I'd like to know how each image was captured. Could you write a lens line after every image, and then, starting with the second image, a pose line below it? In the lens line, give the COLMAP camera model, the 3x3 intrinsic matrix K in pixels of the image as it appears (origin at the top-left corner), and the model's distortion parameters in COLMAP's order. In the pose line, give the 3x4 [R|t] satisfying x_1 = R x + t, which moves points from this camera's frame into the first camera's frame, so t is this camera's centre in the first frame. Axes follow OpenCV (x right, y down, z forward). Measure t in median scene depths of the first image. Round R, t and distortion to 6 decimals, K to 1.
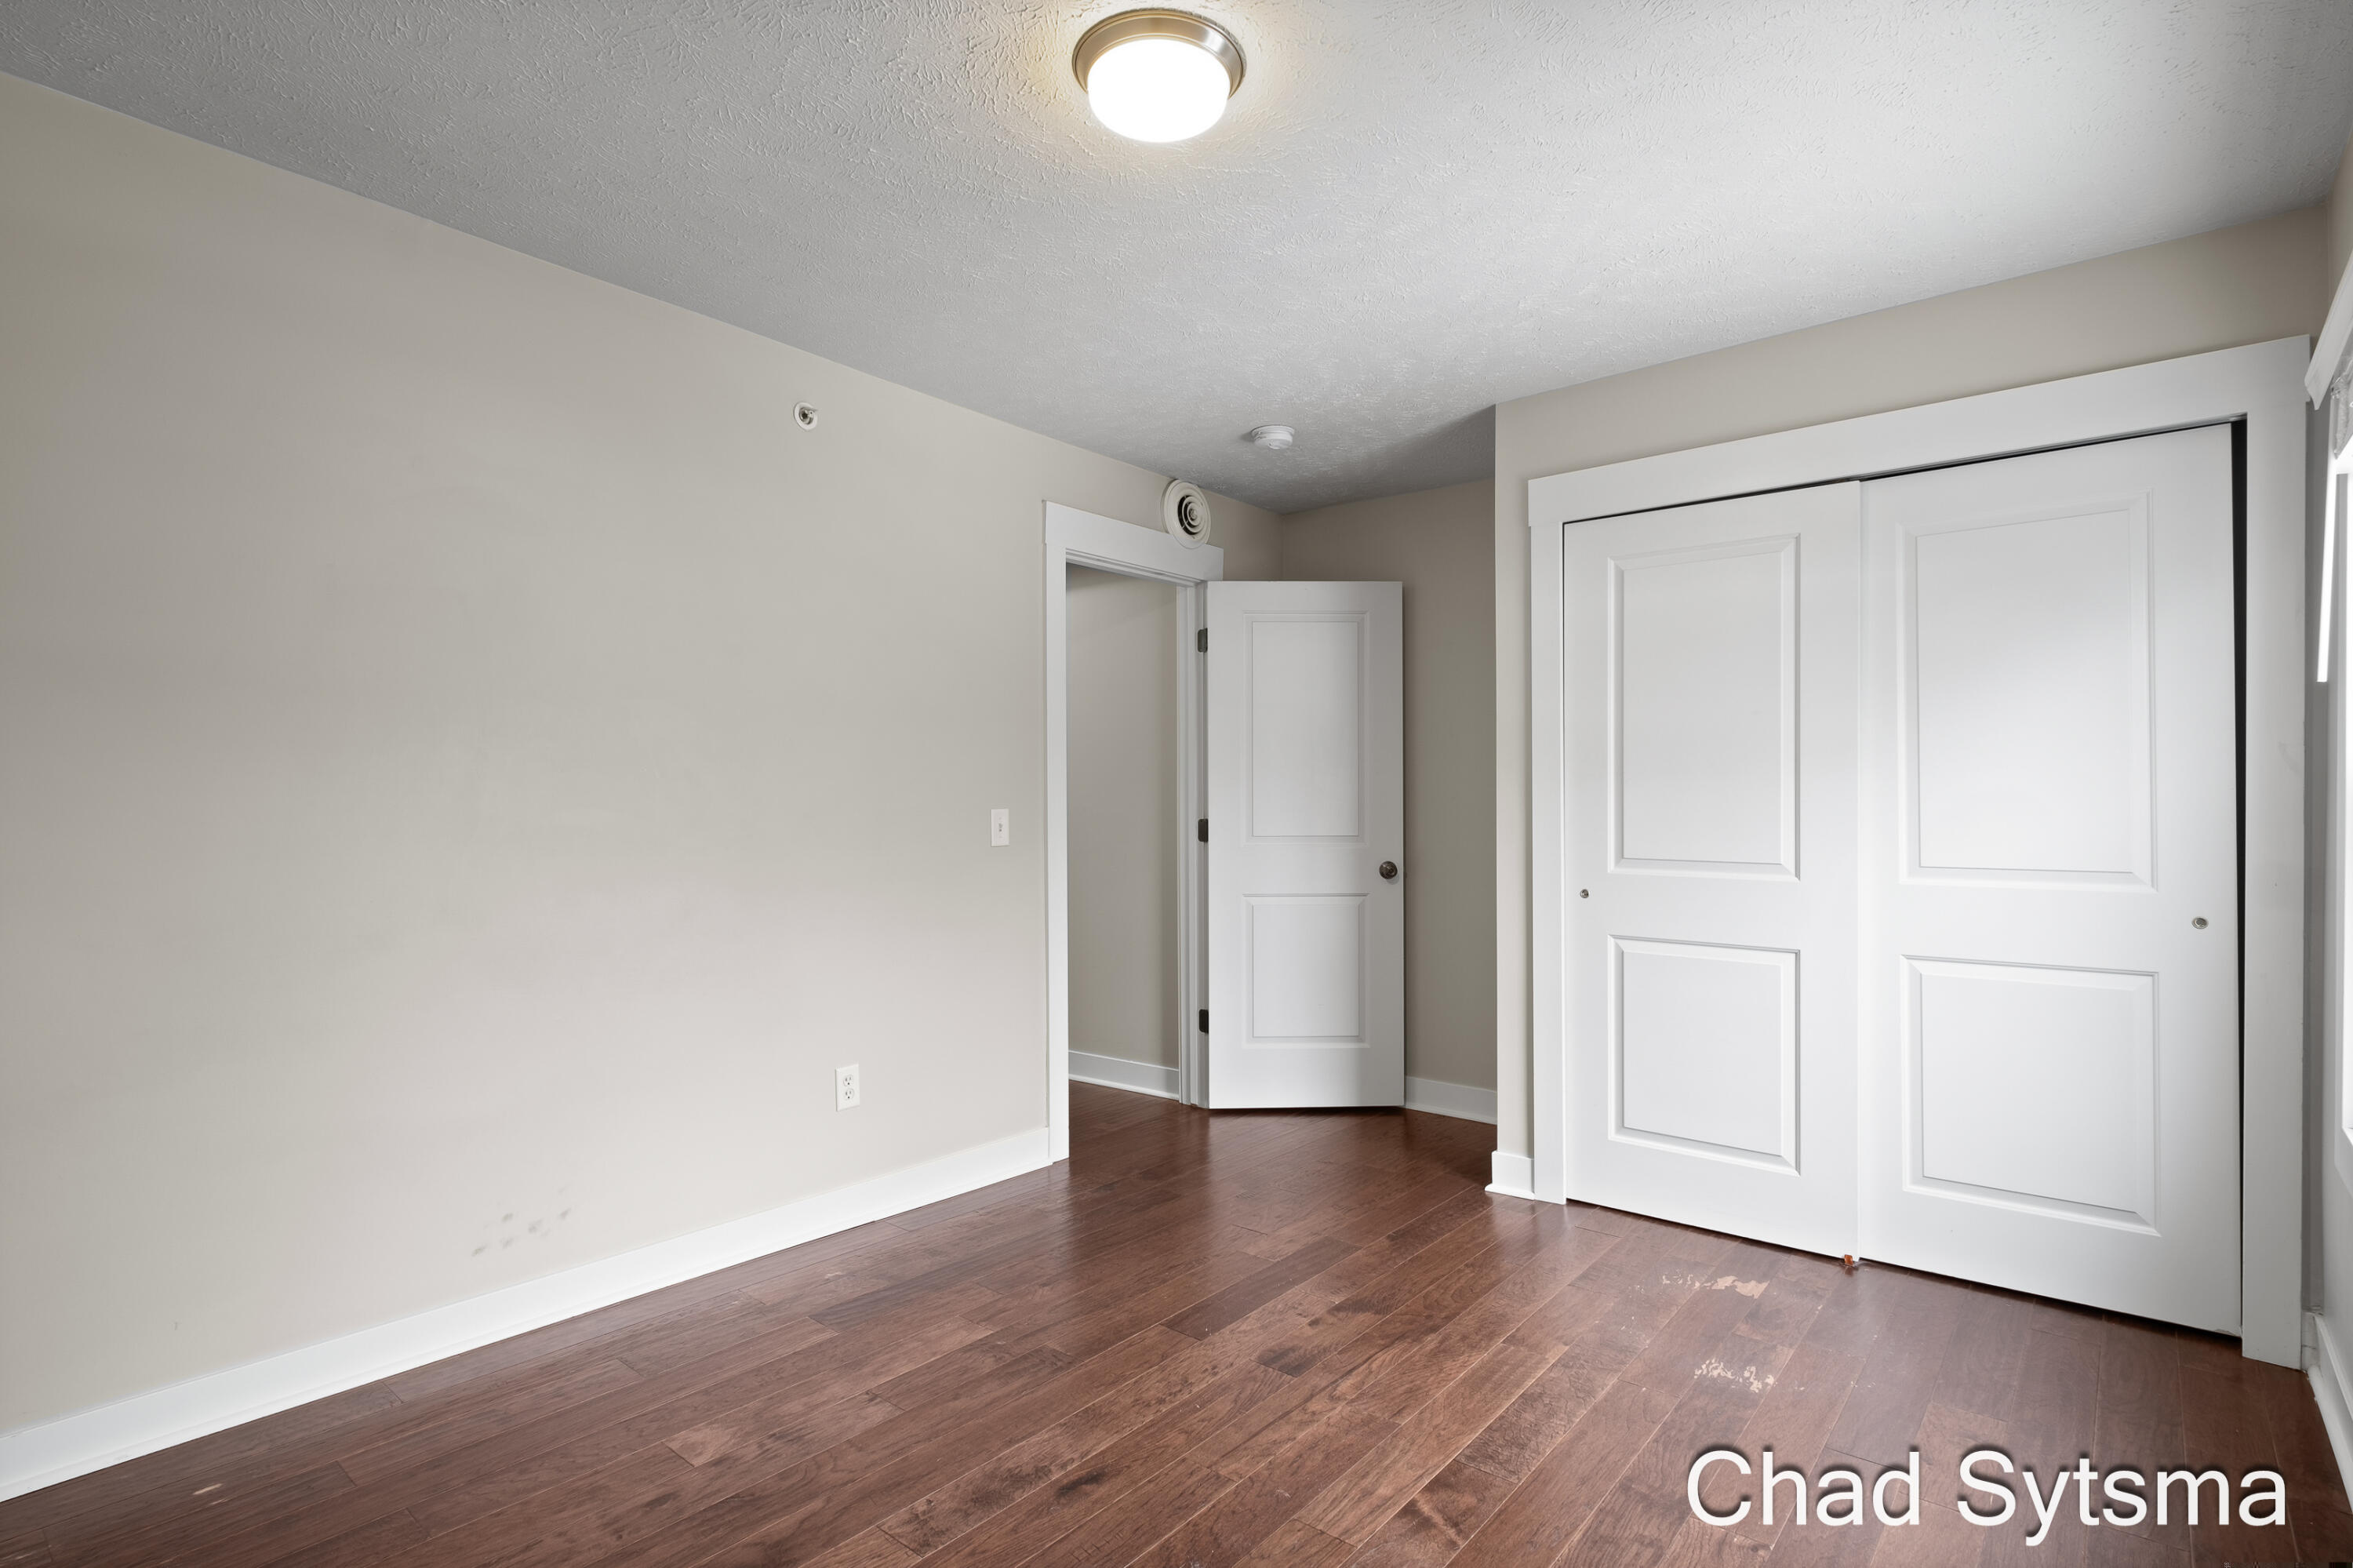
lens RADIAL K [[1149.1, 0, 1181.1], [0, 1149.1, 793.7], [0, 0, 1]] dist [-0.015188, -0.001295]
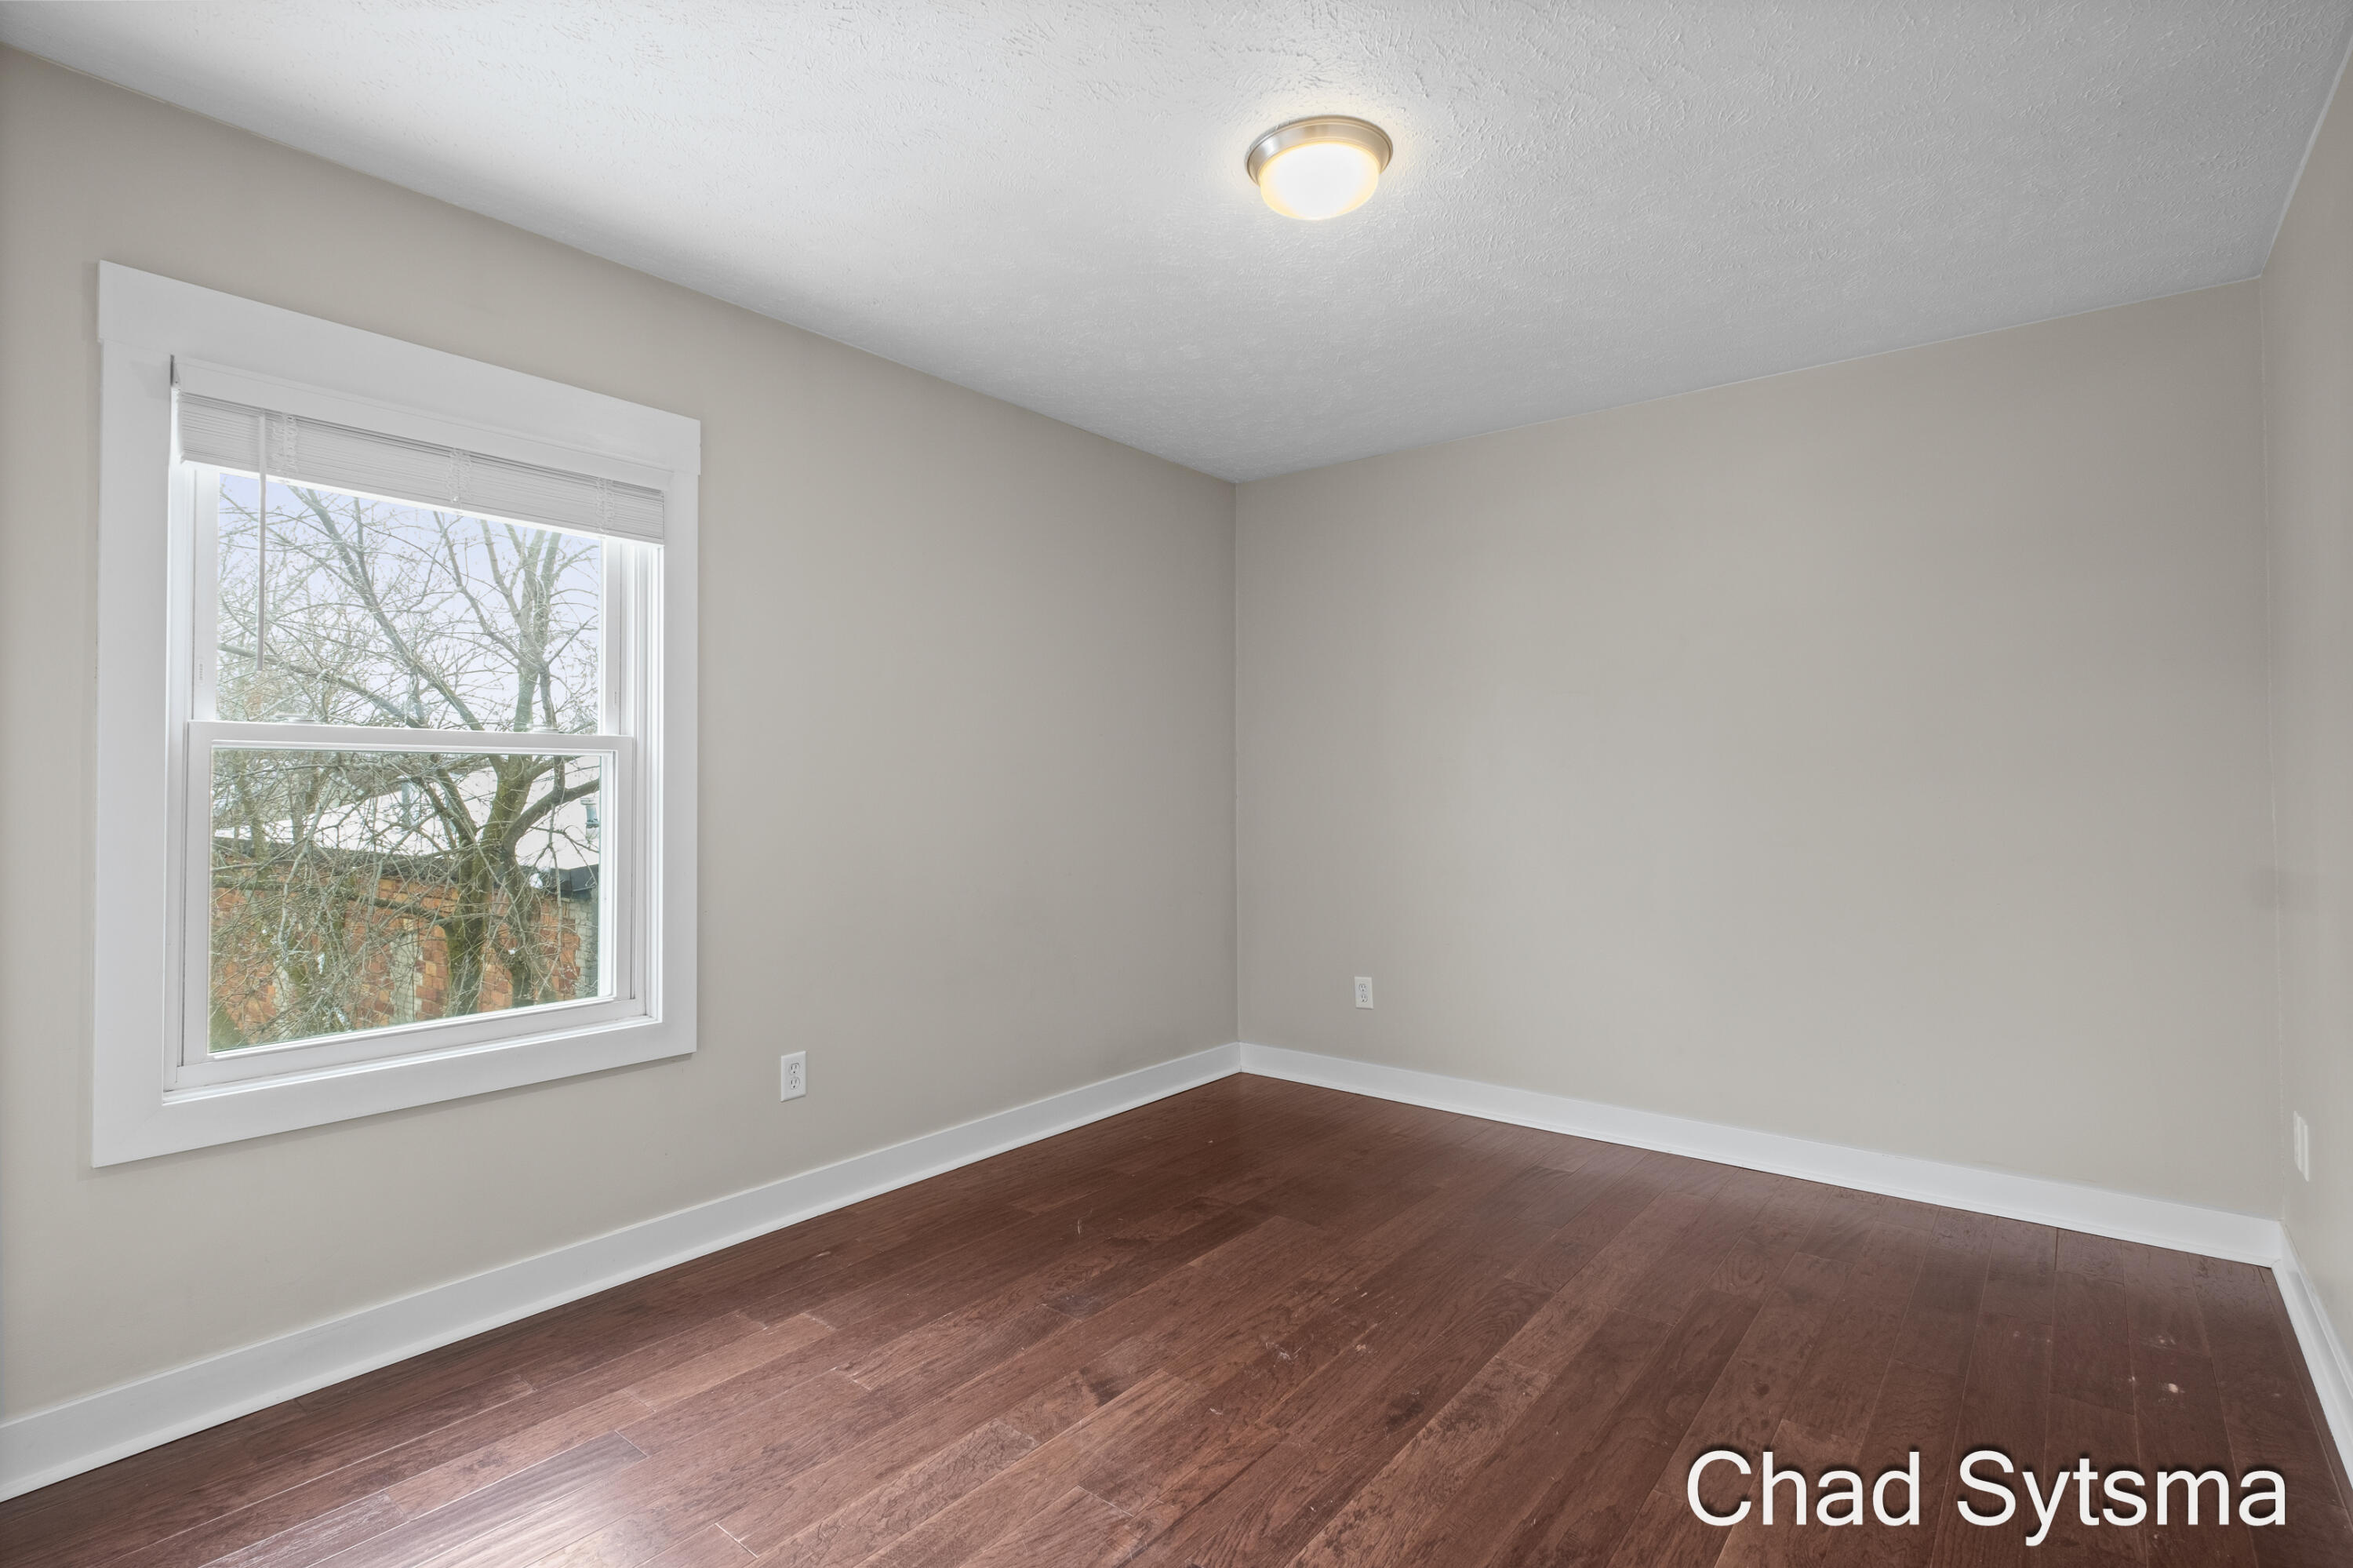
lens RADIAL K [[1079.9, 0, 1173.0], [0, 1079.9, 781.9], [0, 0, 1]] dist [0.000238, -0.000009]
pose [[-0.999943, -0.001321, -0.010566, 0.133856], [-0.001192, 0.999925, -0.012192, 0.020560], [0.010582, -0.012179, -0.999870, 1.917012]]
